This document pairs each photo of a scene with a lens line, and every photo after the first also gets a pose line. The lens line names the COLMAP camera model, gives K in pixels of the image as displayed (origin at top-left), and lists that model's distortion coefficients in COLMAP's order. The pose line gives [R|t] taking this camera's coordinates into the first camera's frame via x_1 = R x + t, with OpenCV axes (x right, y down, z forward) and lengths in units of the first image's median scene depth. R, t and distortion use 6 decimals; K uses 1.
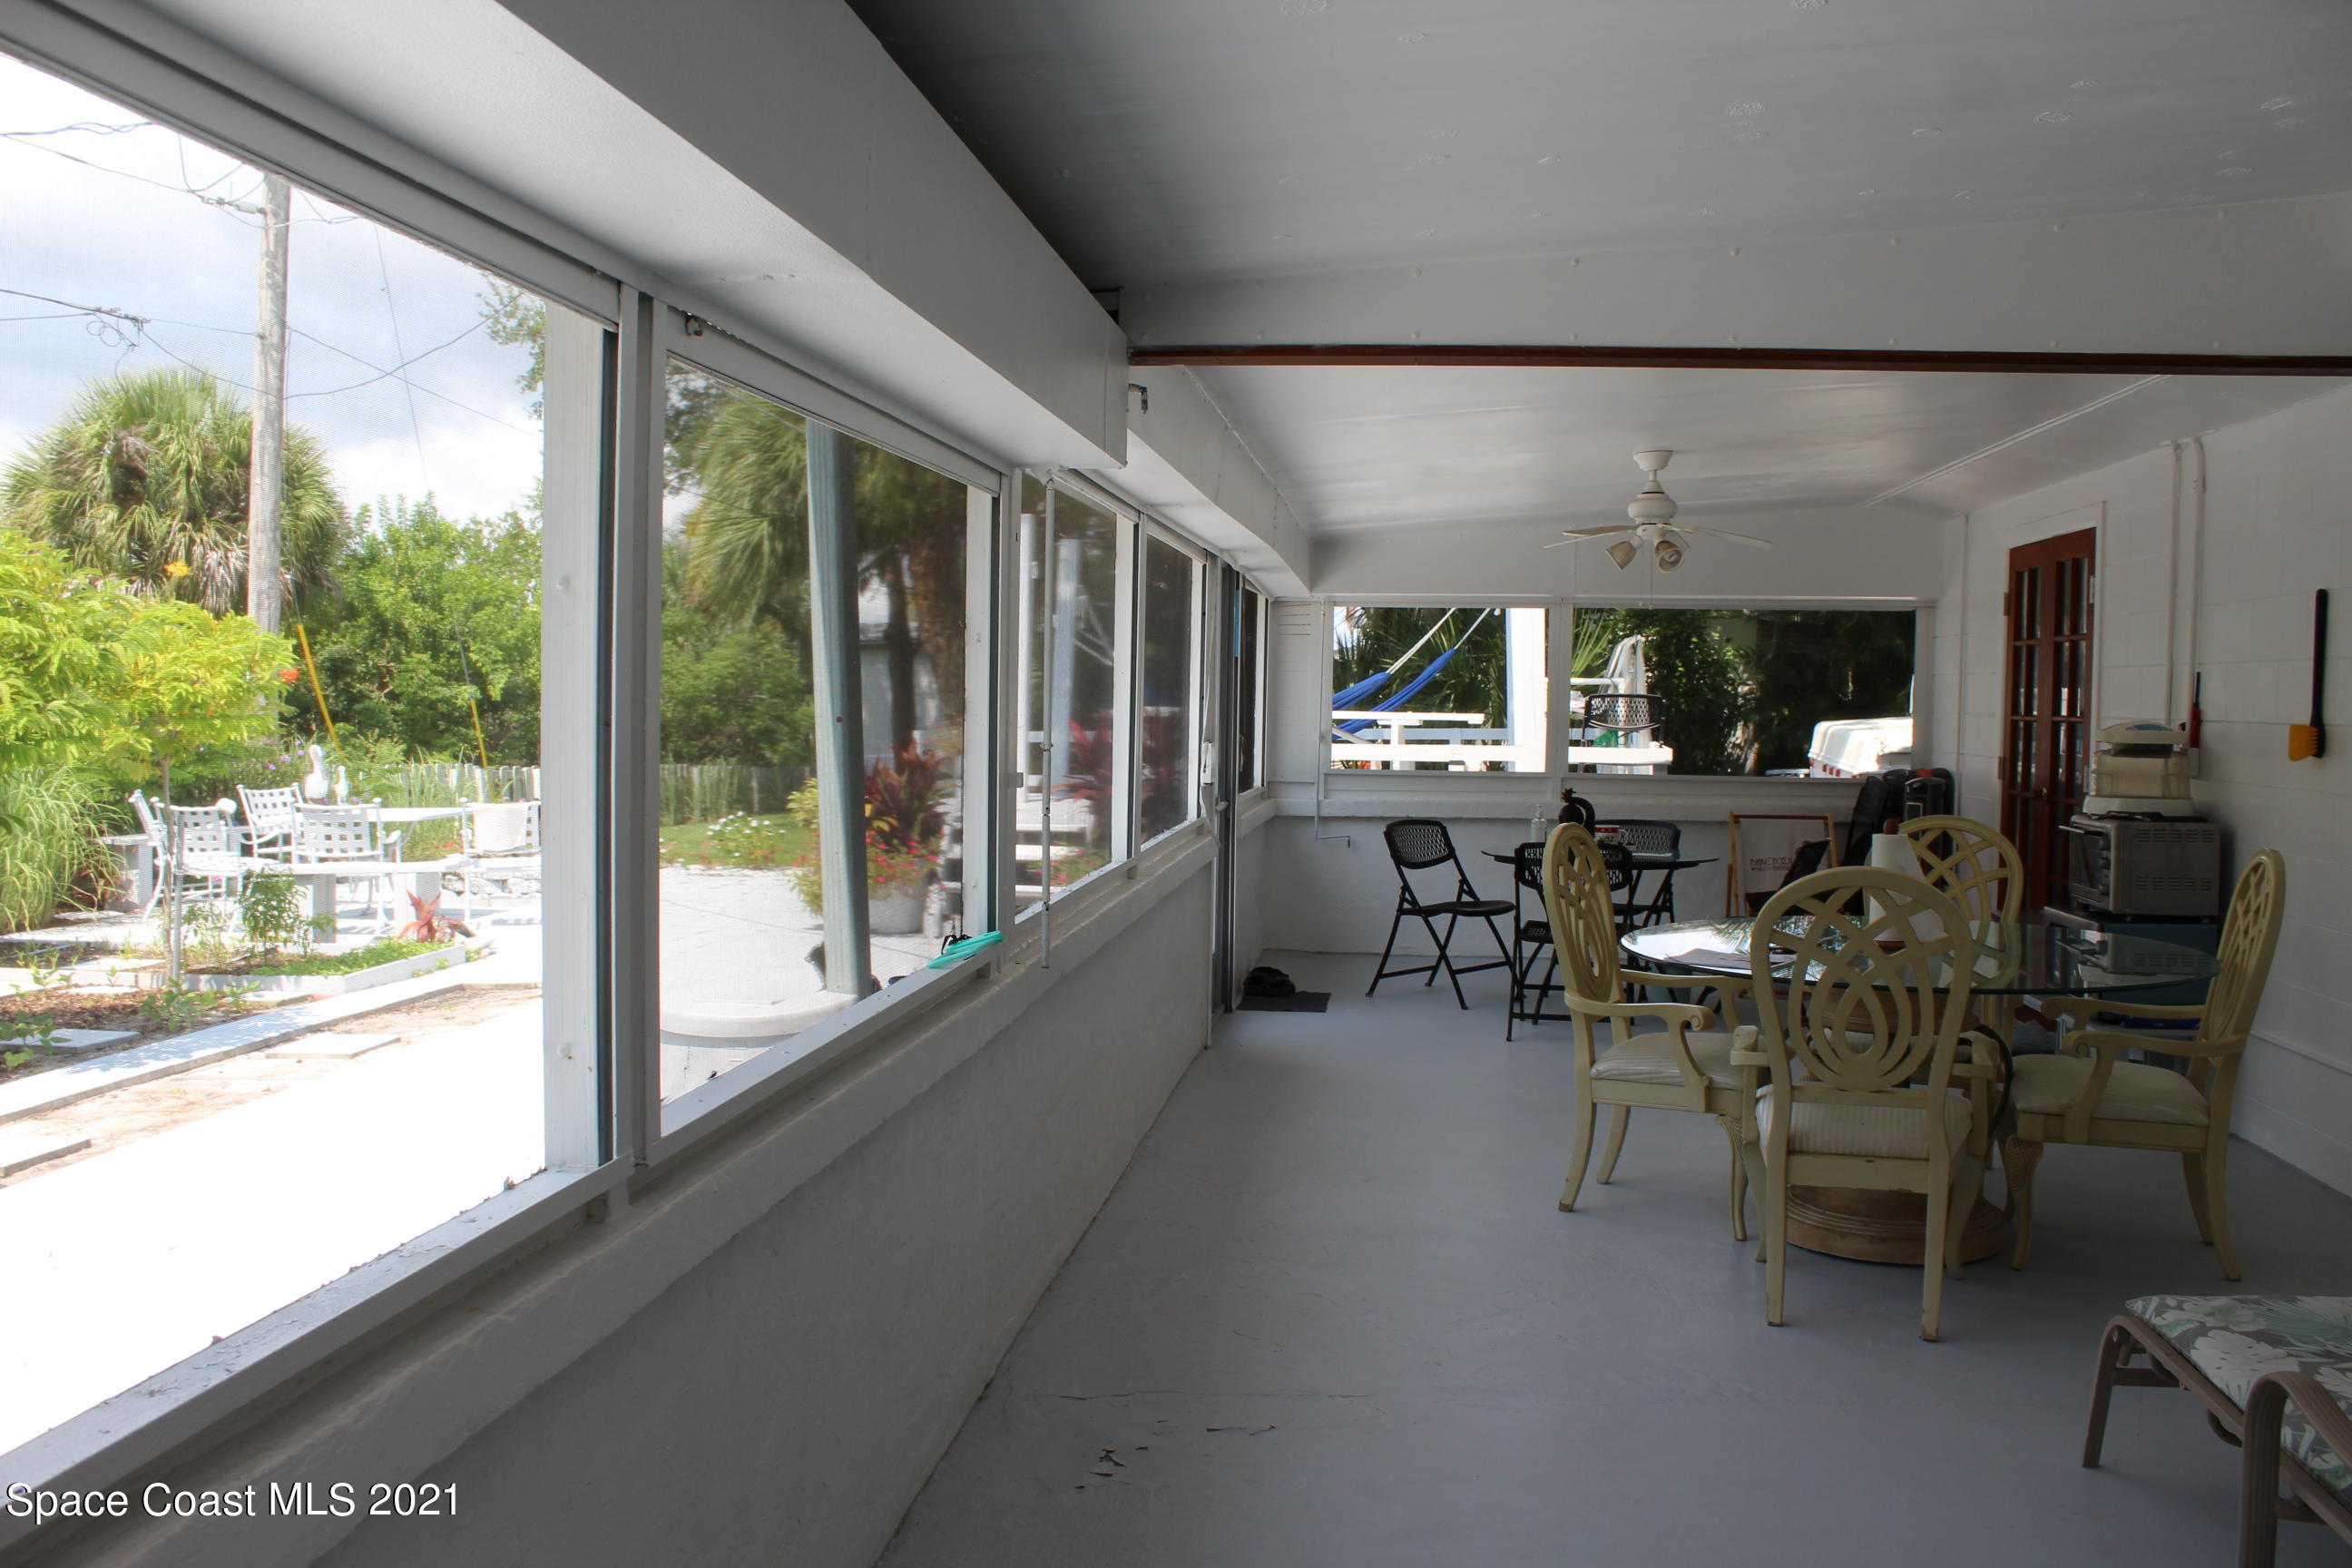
lens RADIAL K [[1969.9, 0, 1141.9], [0, 1969.9, 825.4], [0, 0, 1]] dist [-0.166677, 0.152433]
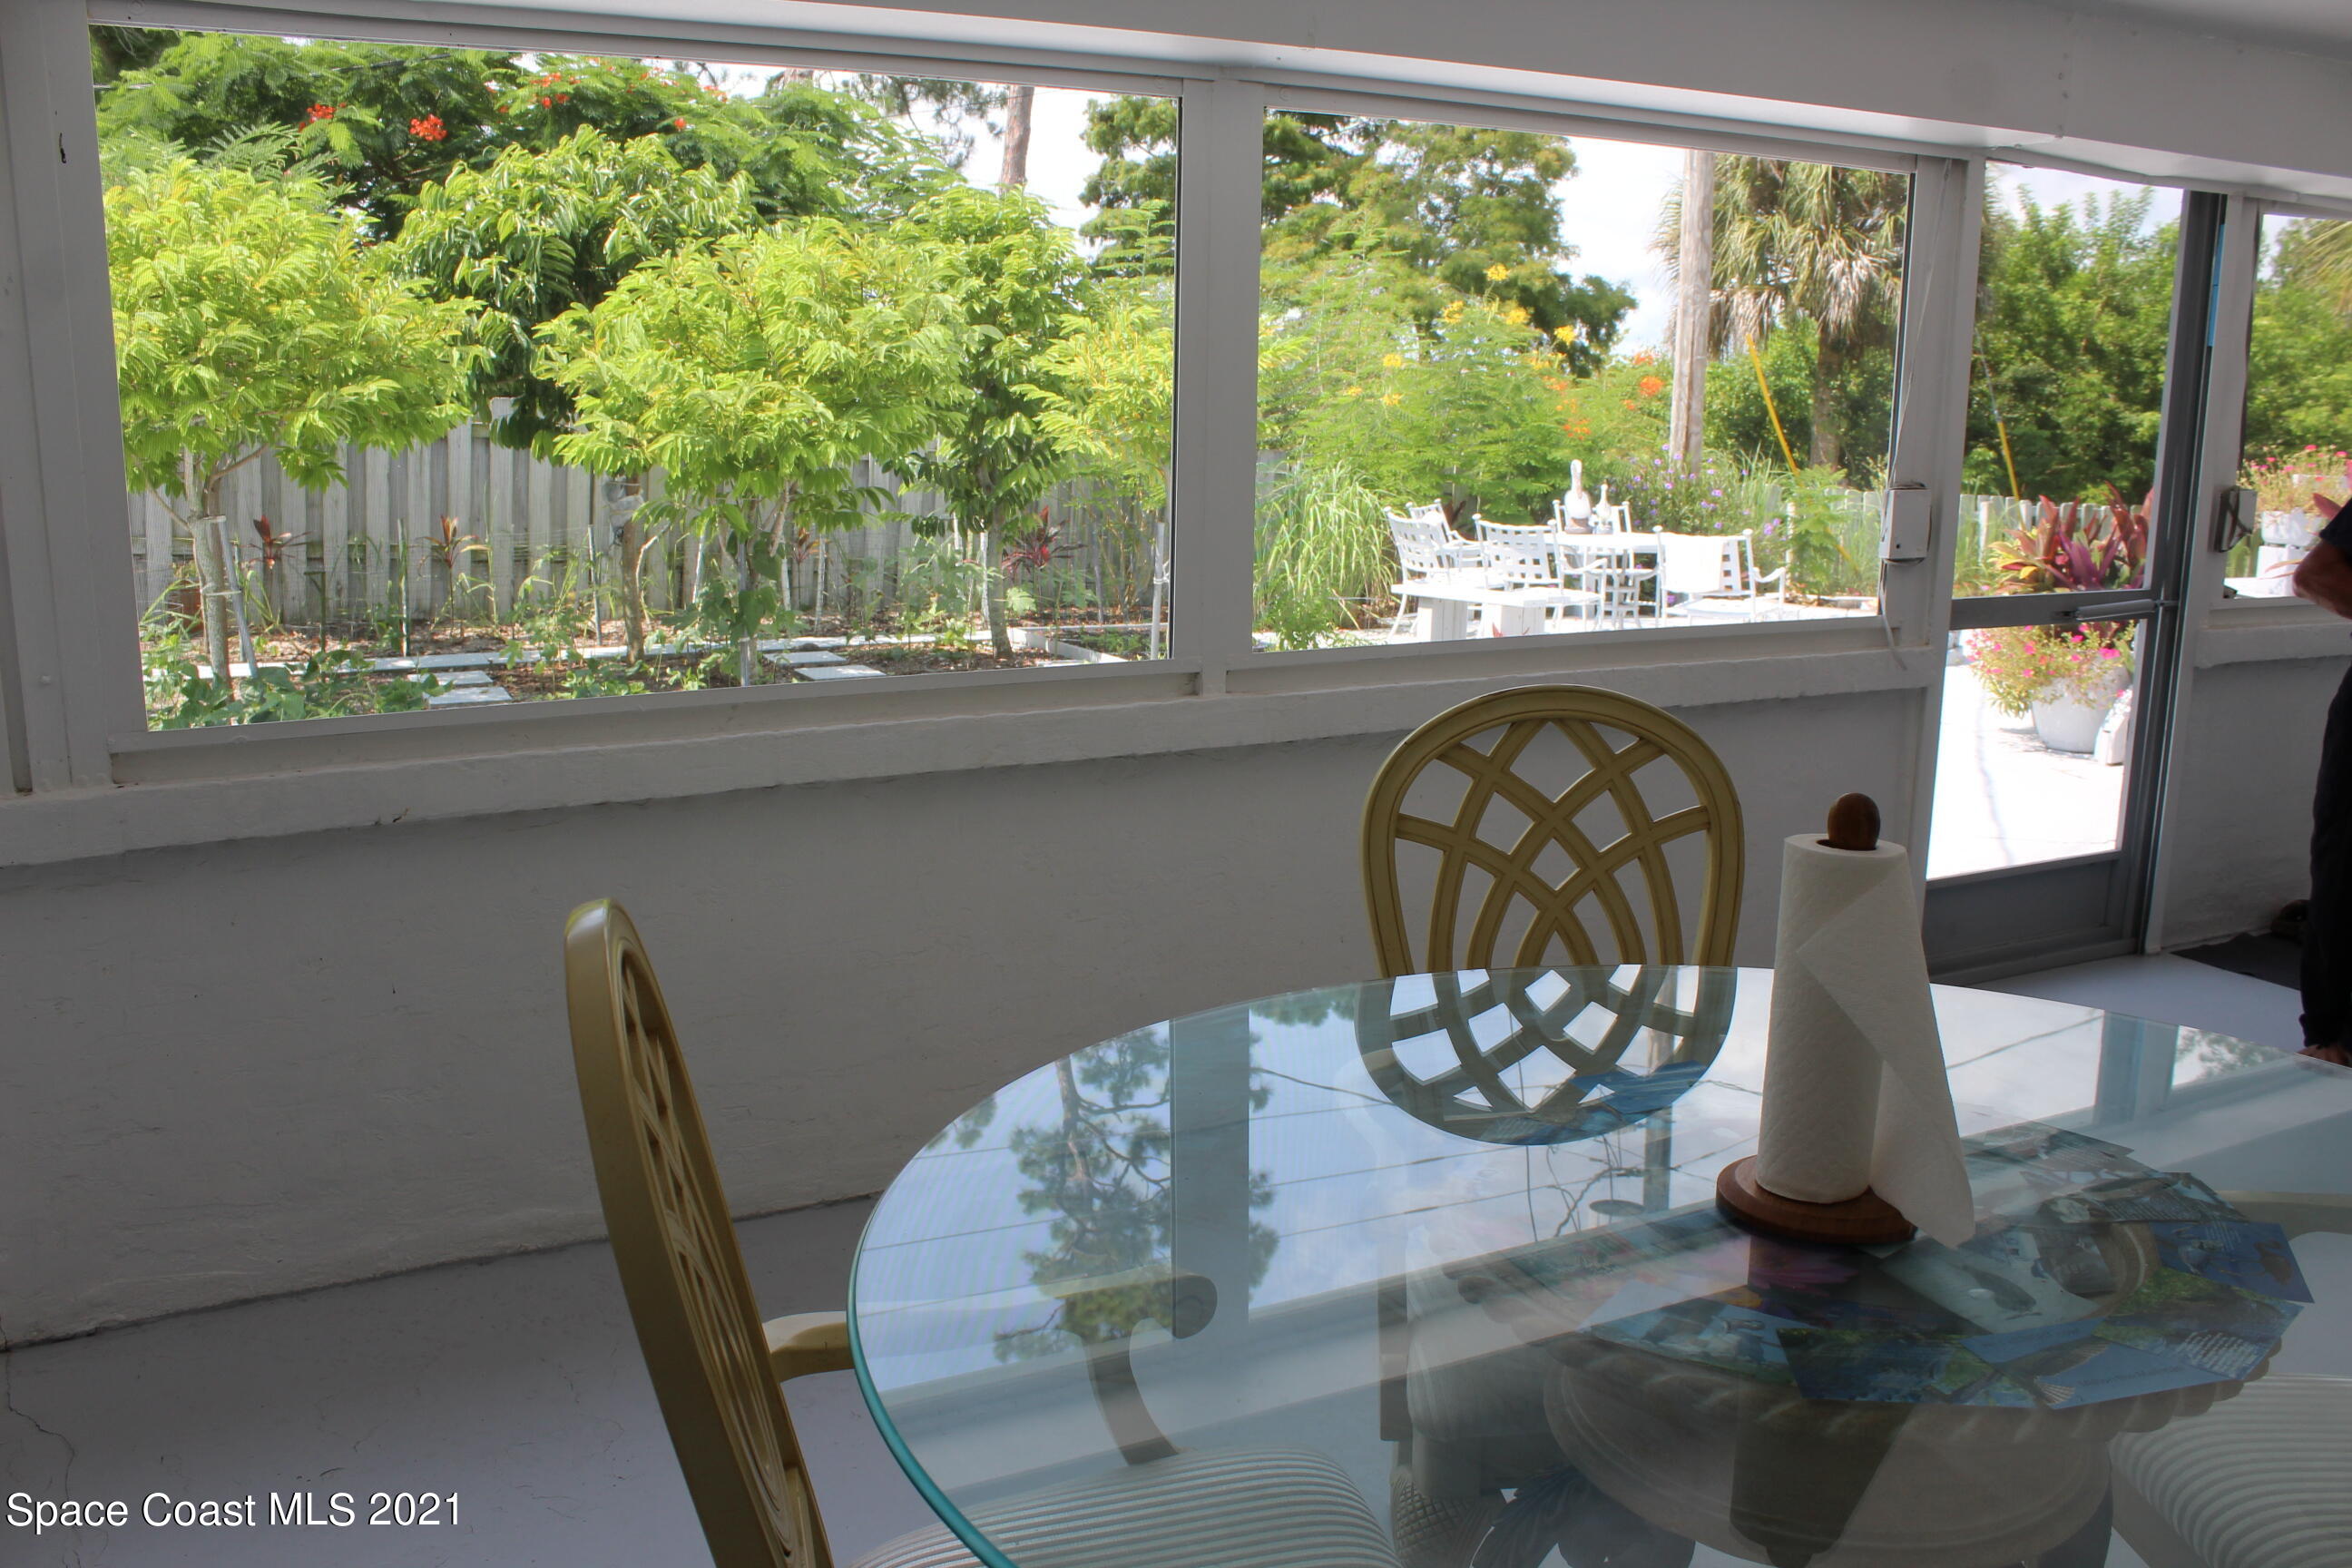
lens RADIAL K [[1969.9, 0, 1169.5], [0, 1969.9, 789.1], [0, 0, 1]] dist [-0.166677, 0.152433]
pose [[0.582501, 0.158651, -0.797197, 0.168301], [-0.060813, 0.986524, 0.151893, -0.012414], [0.810552, -0.039998, 0.584299, 0.221163]]
